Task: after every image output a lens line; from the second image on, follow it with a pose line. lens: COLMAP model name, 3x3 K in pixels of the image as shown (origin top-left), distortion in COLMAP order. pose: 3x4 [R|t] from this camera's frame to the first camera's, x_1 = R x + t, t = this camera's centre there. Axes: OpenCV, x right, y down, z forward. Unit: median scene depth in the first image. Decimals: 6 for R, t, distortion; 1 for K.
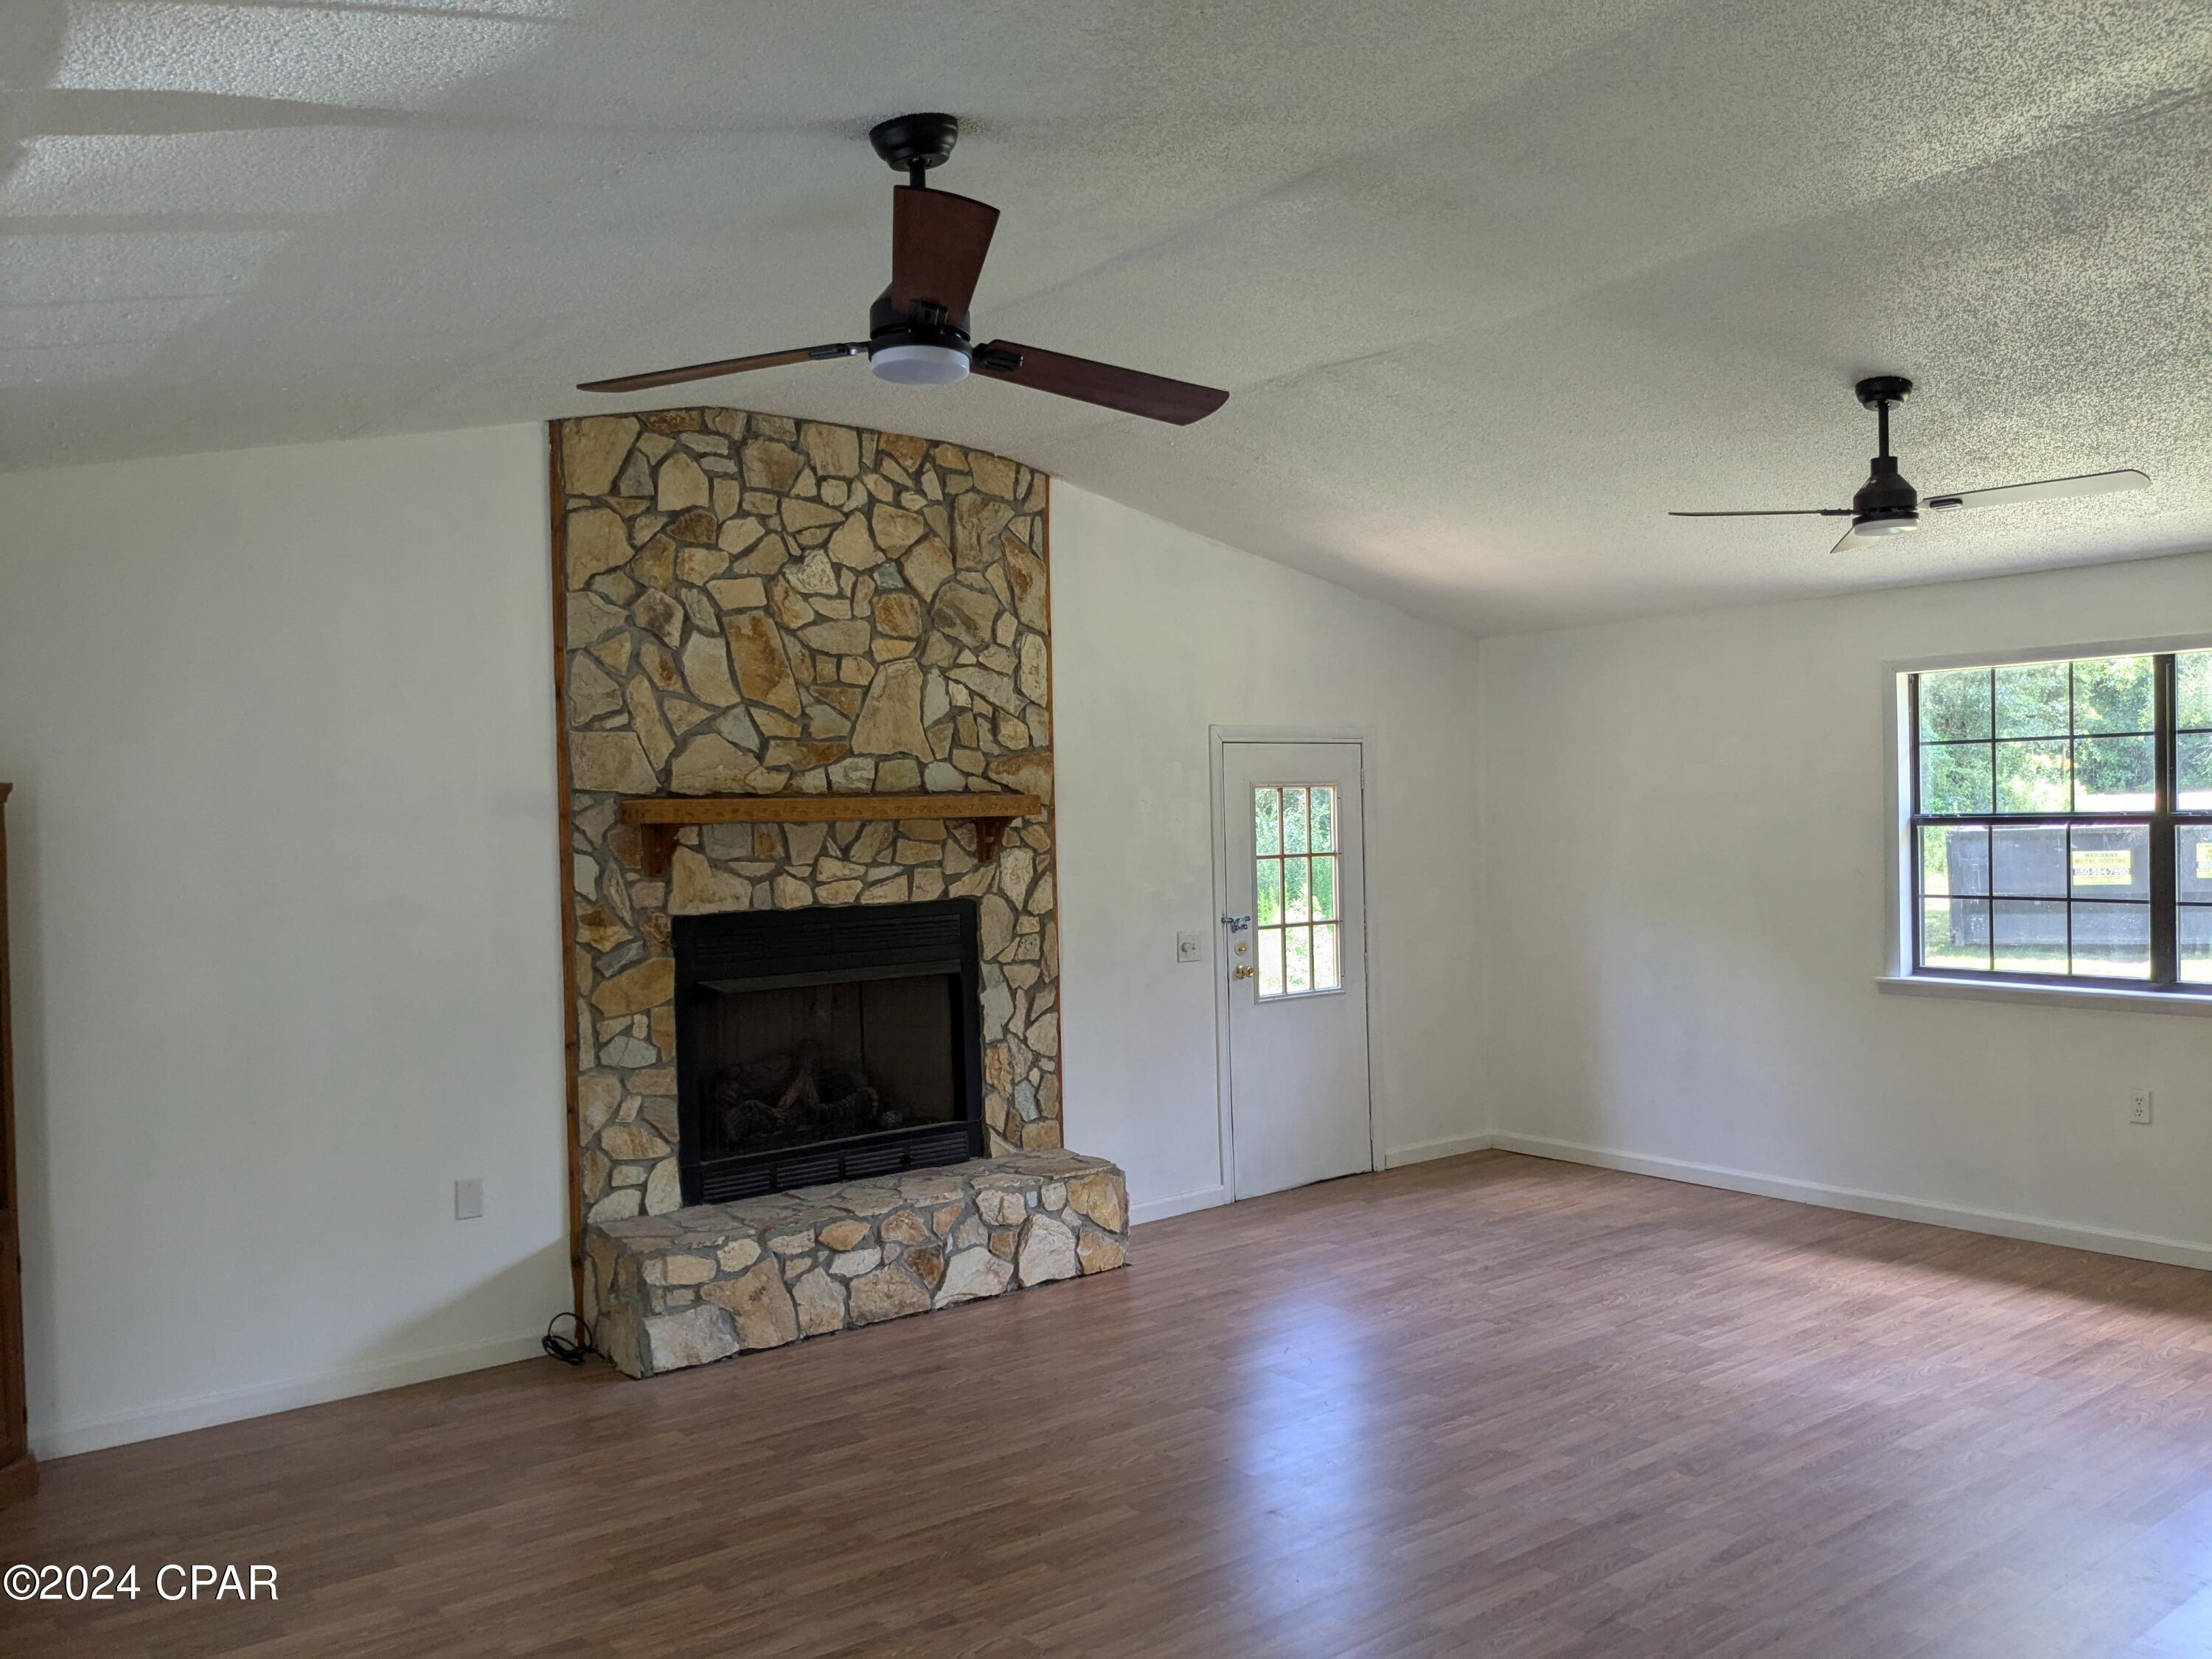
lens RADIAL K [[1758.4, 0, 1106.3], [0, 1758.4, 847.2], [0, 0, 1]] dist [0.078235, -0.169311]
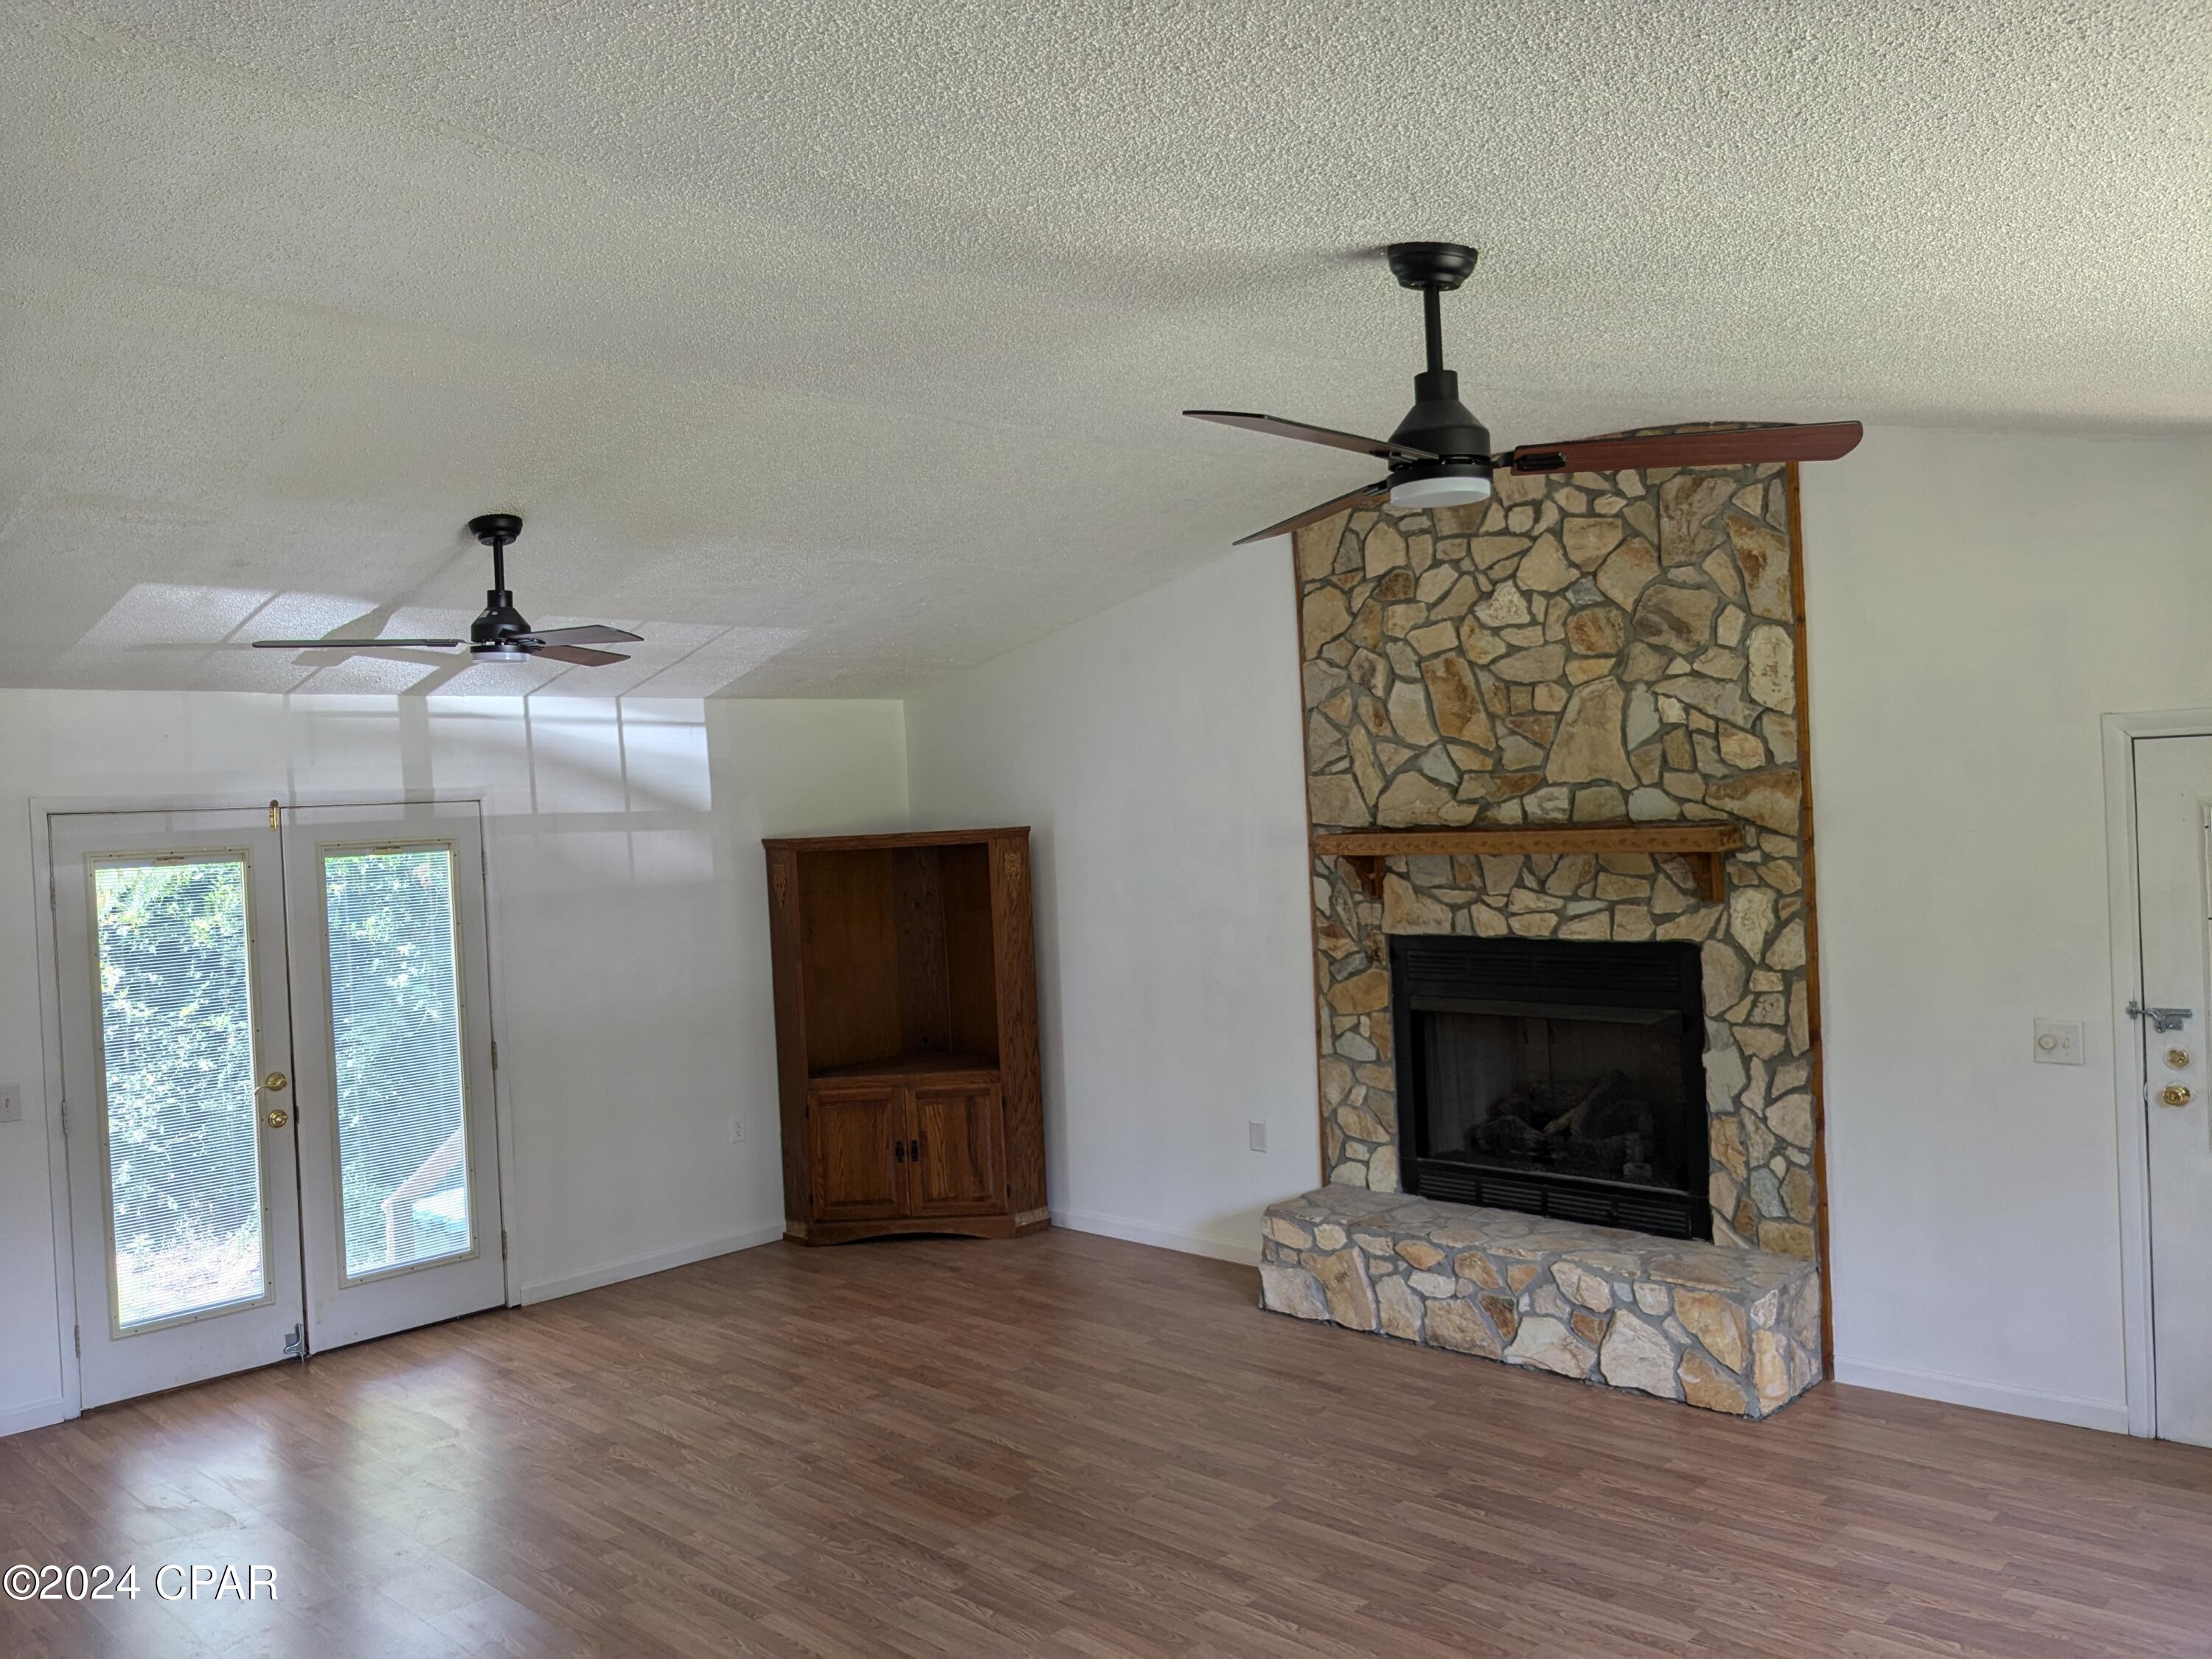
lens RADIAL K [[1734.3, 0, 1106.0], [0, 1734.3, 829.5], [0, 0, 1]] dist [0.127777, -0.376464]
pose [[0.128583, 0.034220, -0.991108, 0.799366], [0.021200, 0.999081, 0.037246, -0.070360], [0.991472, -0.025800, 0.127739, 0.650550]]
